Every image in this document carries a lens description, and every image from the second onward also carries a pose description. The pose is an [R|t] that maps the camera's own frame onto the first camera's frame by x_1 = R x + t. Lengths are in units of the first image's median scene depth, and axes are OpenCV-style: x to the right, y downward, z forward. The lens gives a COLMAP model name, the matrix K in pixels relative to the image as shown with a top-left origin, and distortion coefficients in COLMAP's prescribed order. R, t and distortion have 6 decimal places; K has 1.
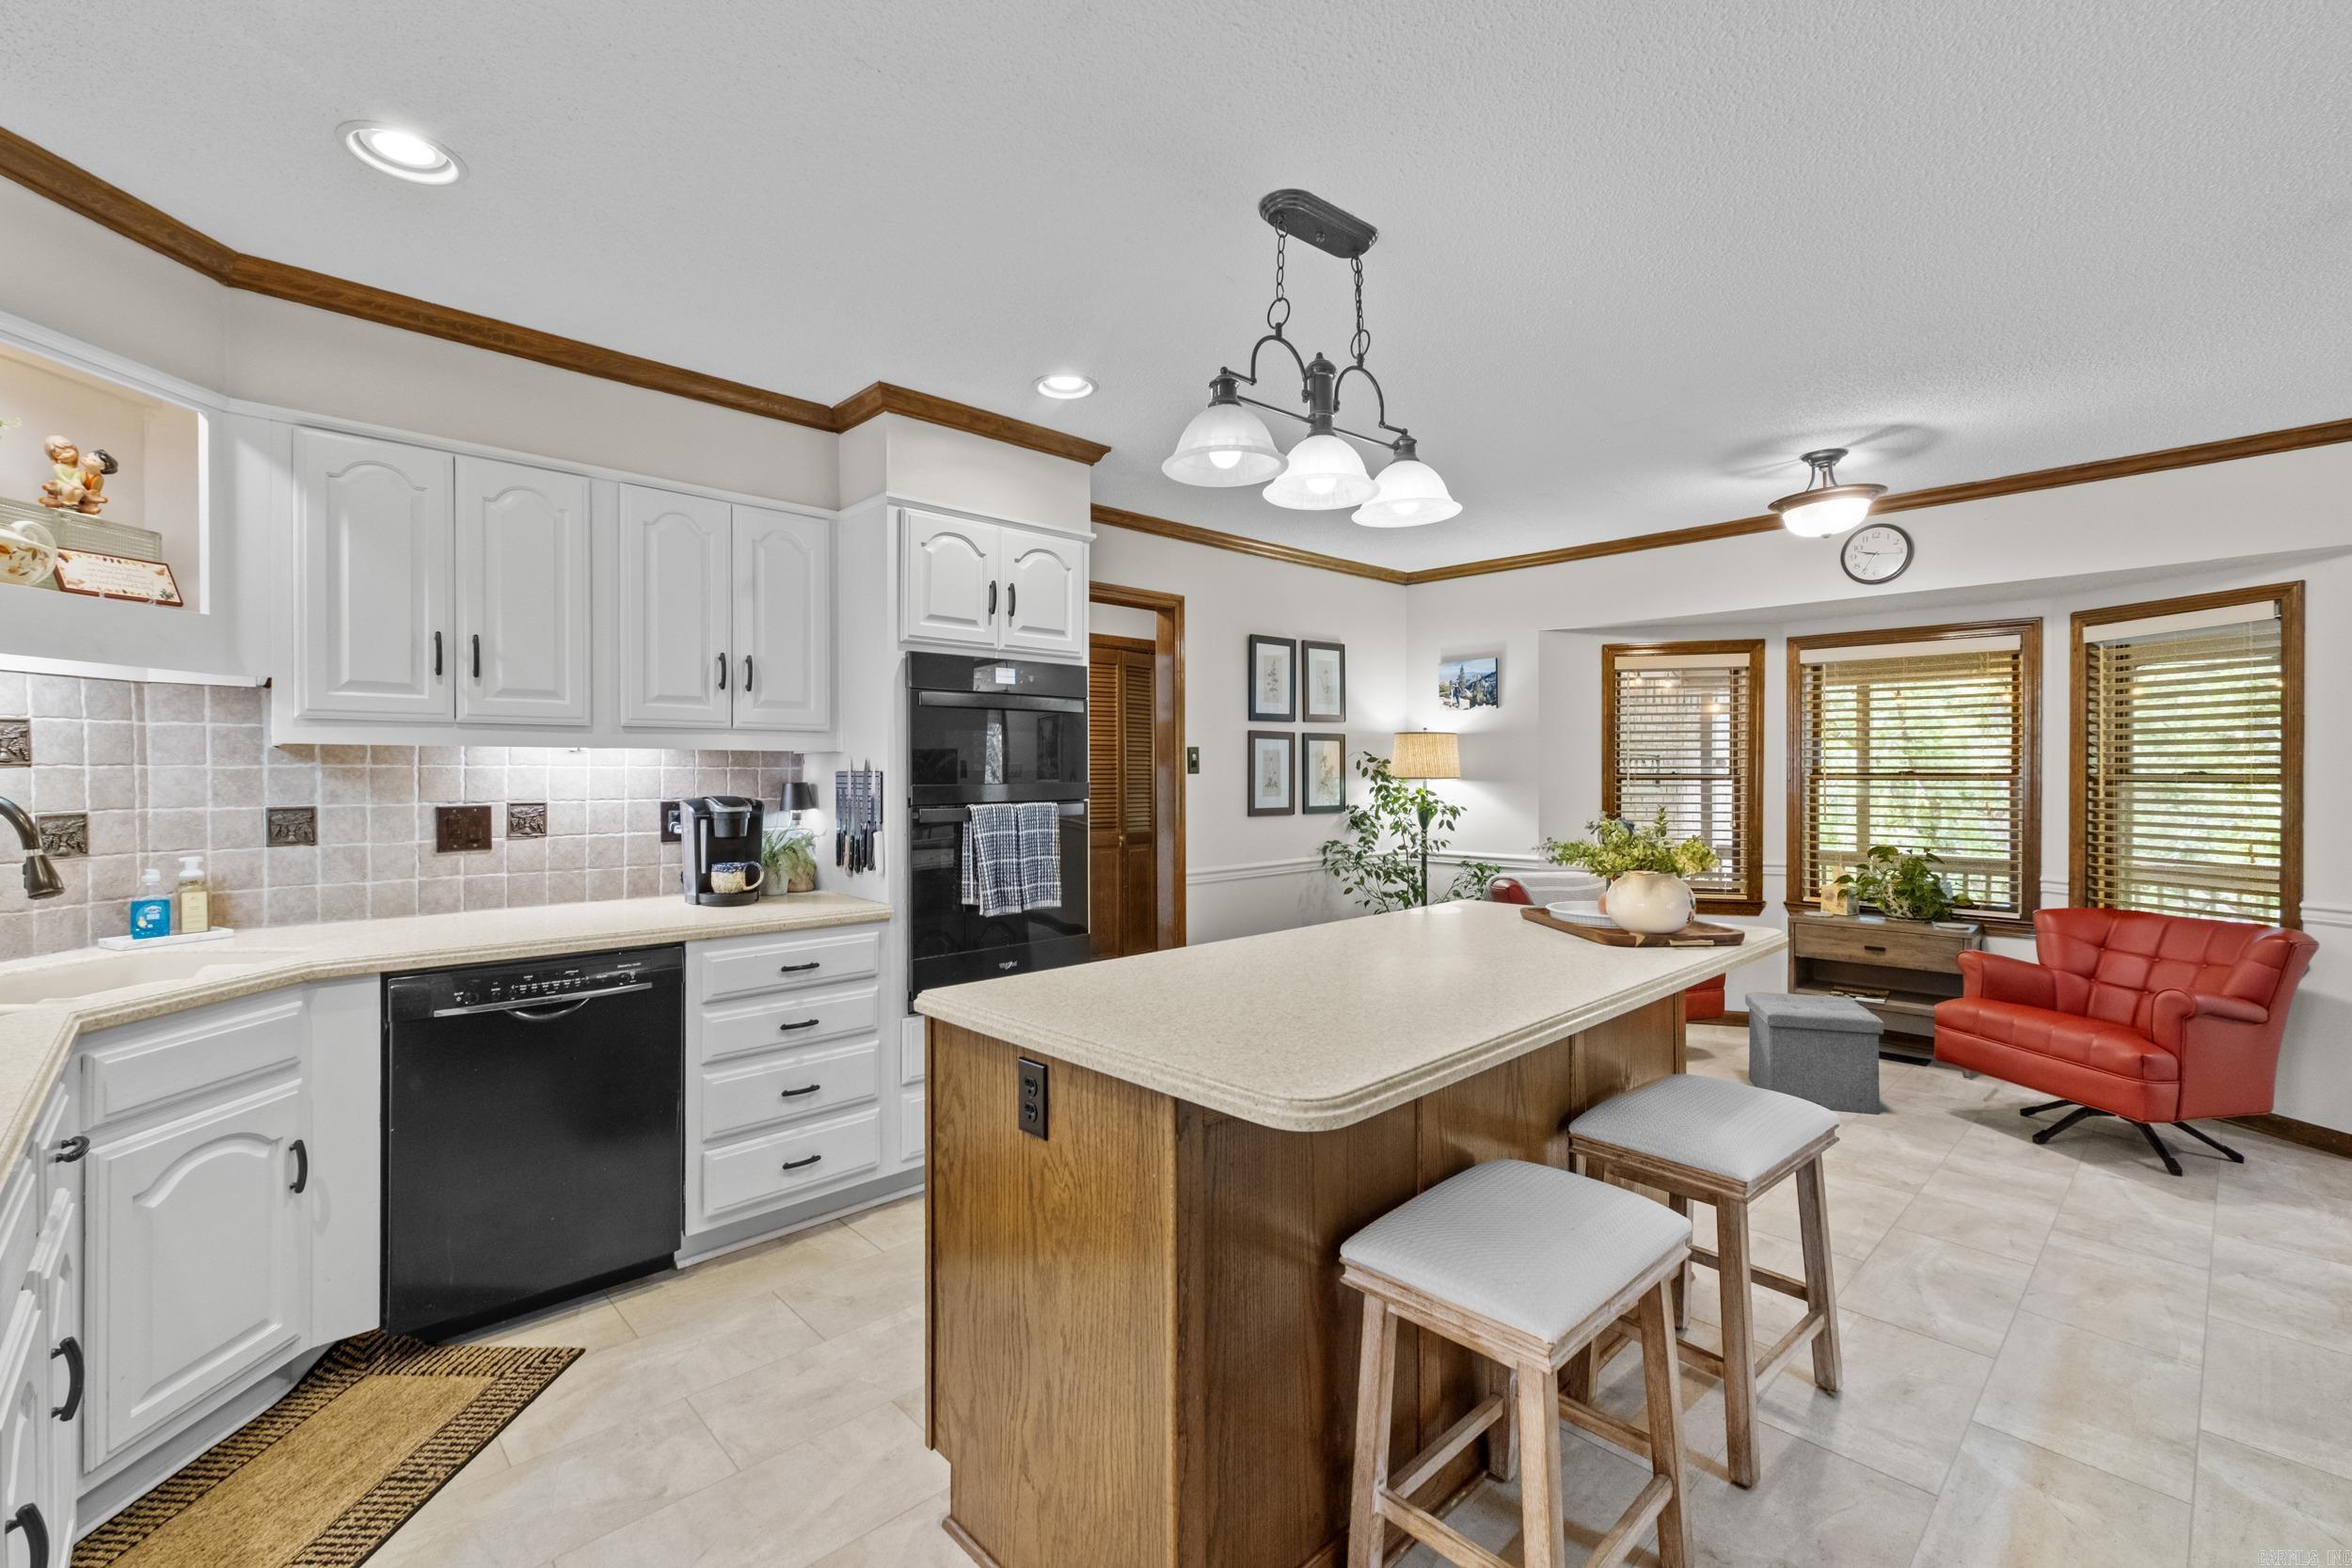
lens RADIAL K [[1008.6, 0, 1158.9], [0, 1008.6, 774.4], [0, 0, 1]] dist [0.007471, 0.000338]
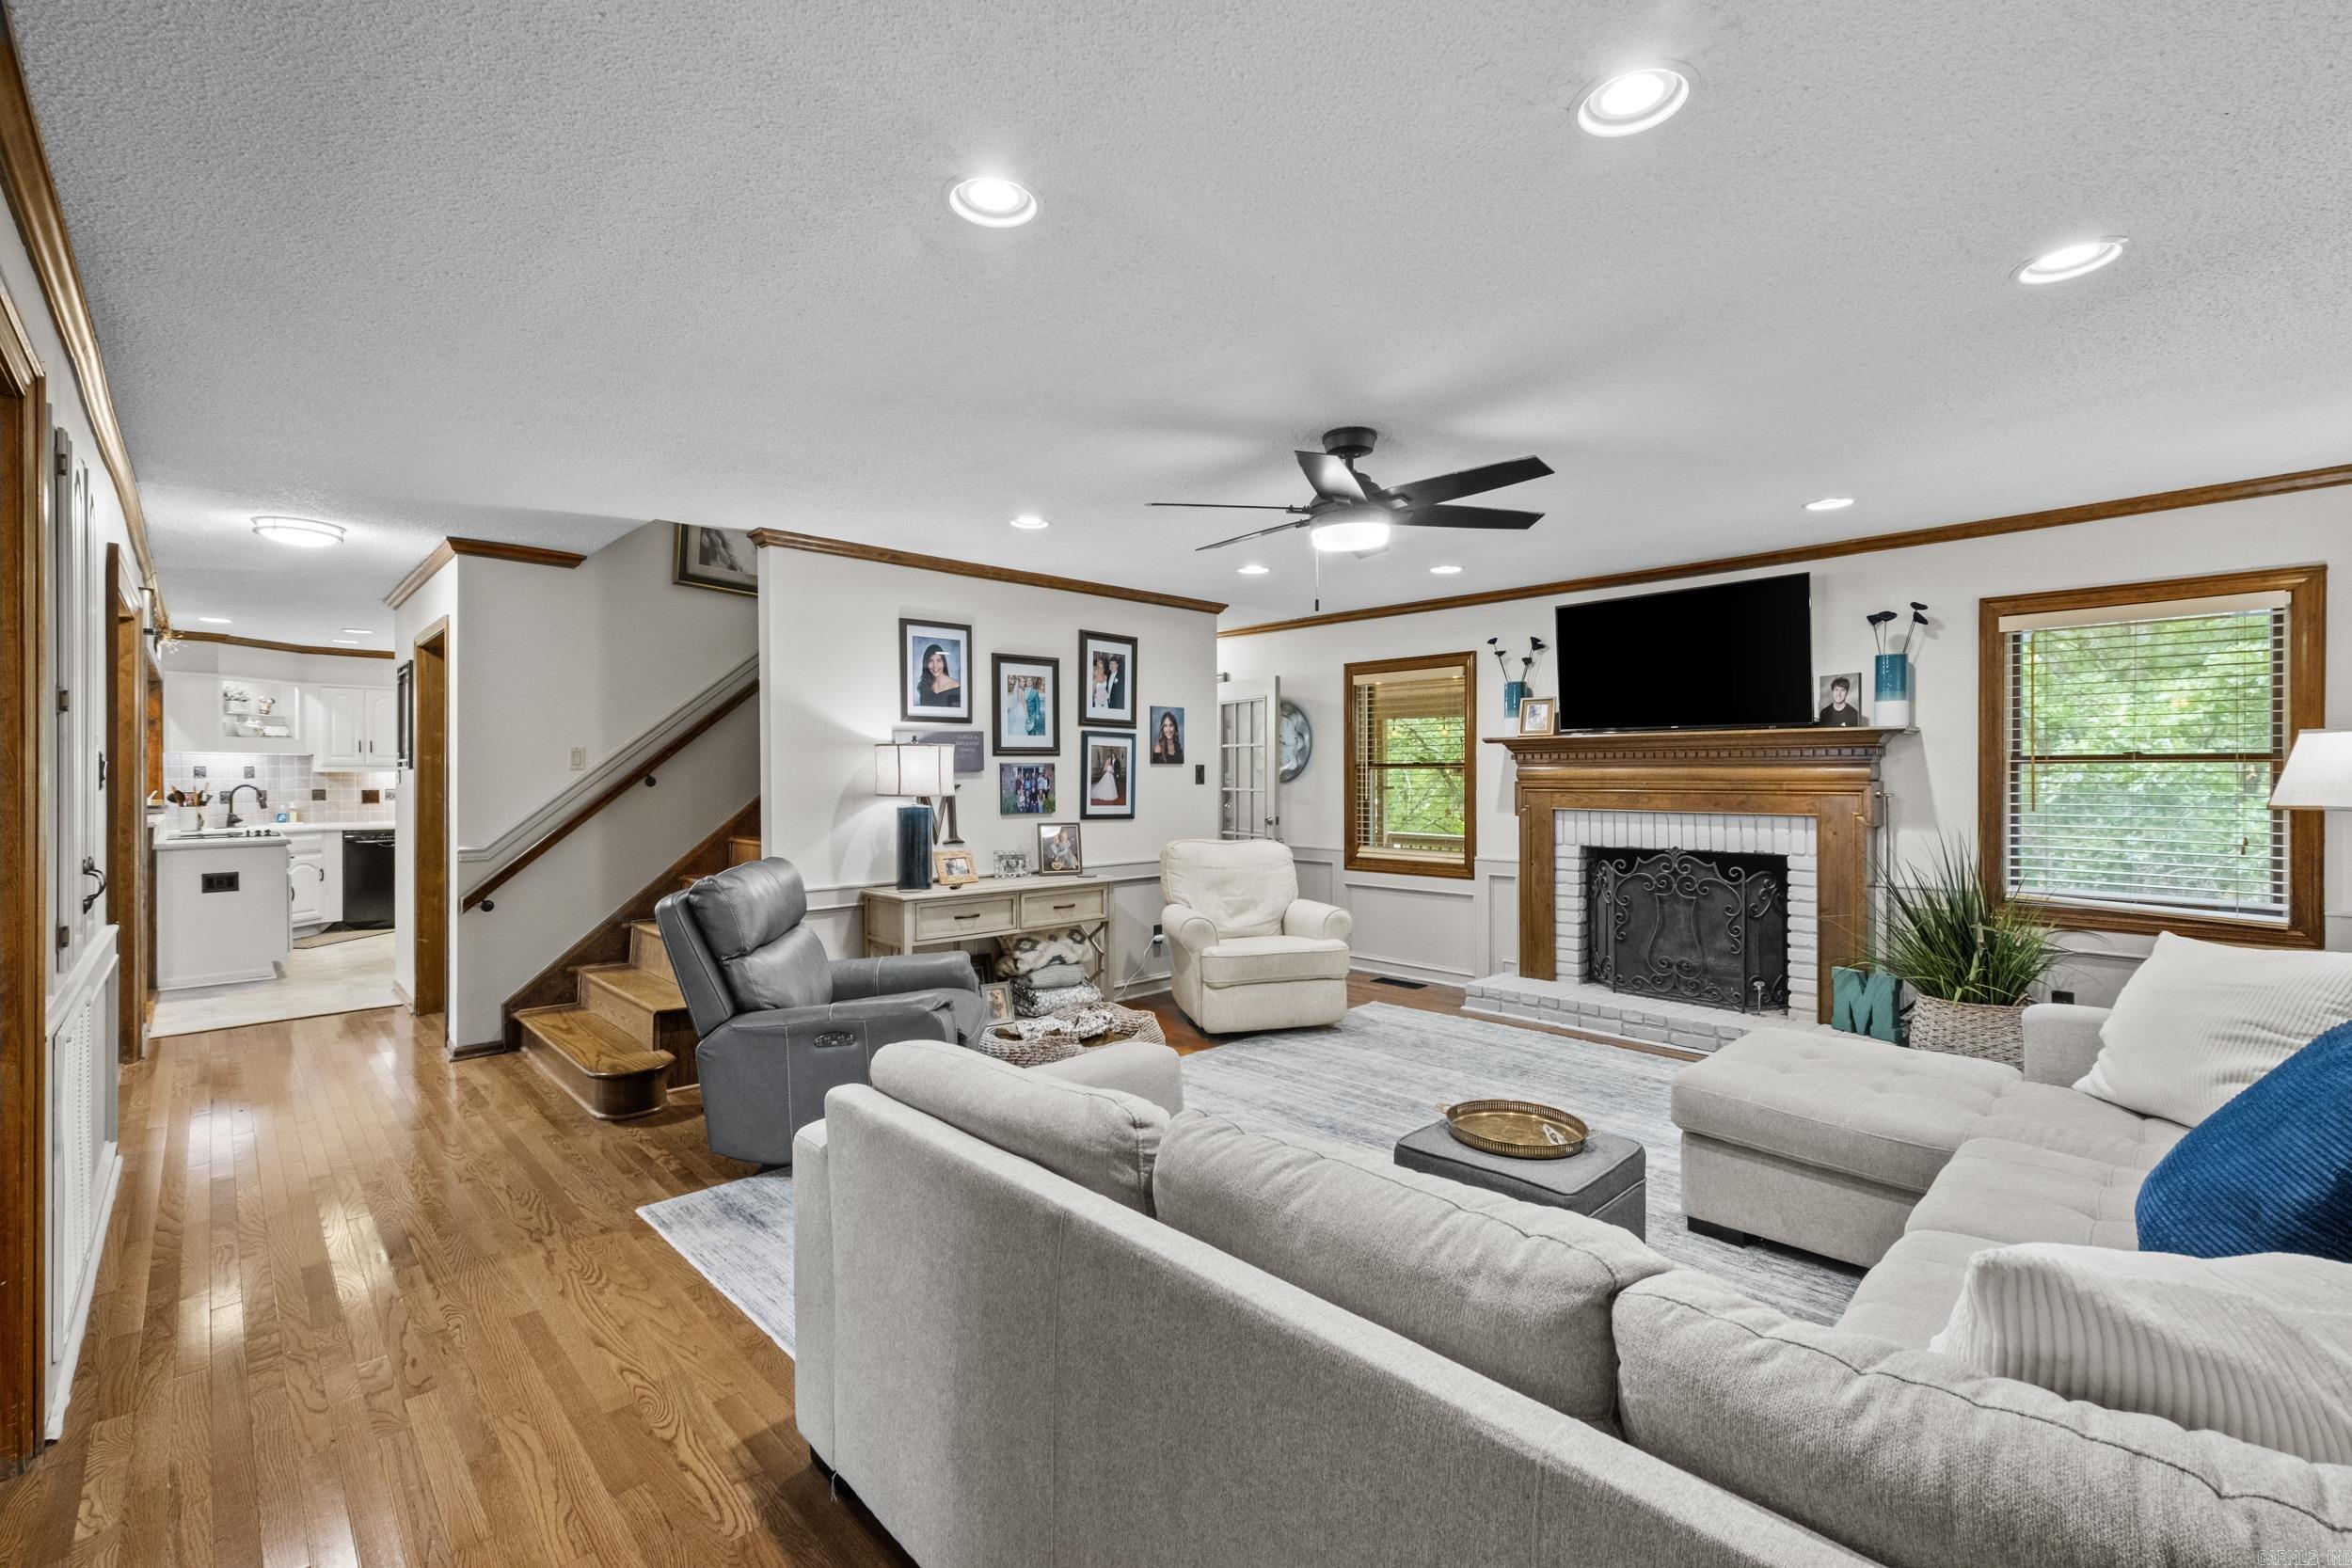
lens RADIAL K [[1008.6, 0, 1161.6], [0, 1008.6, 778.5], [0, 0, 1]] dist [0.007471, 0.000338]
pose [[0.999985, 0.001042, -0.005383, 1.995111], [-0.001047, 0.999999, -0.000999, -0.005177], [0.005382, 0.001004, 0.999985, -2.391224]]
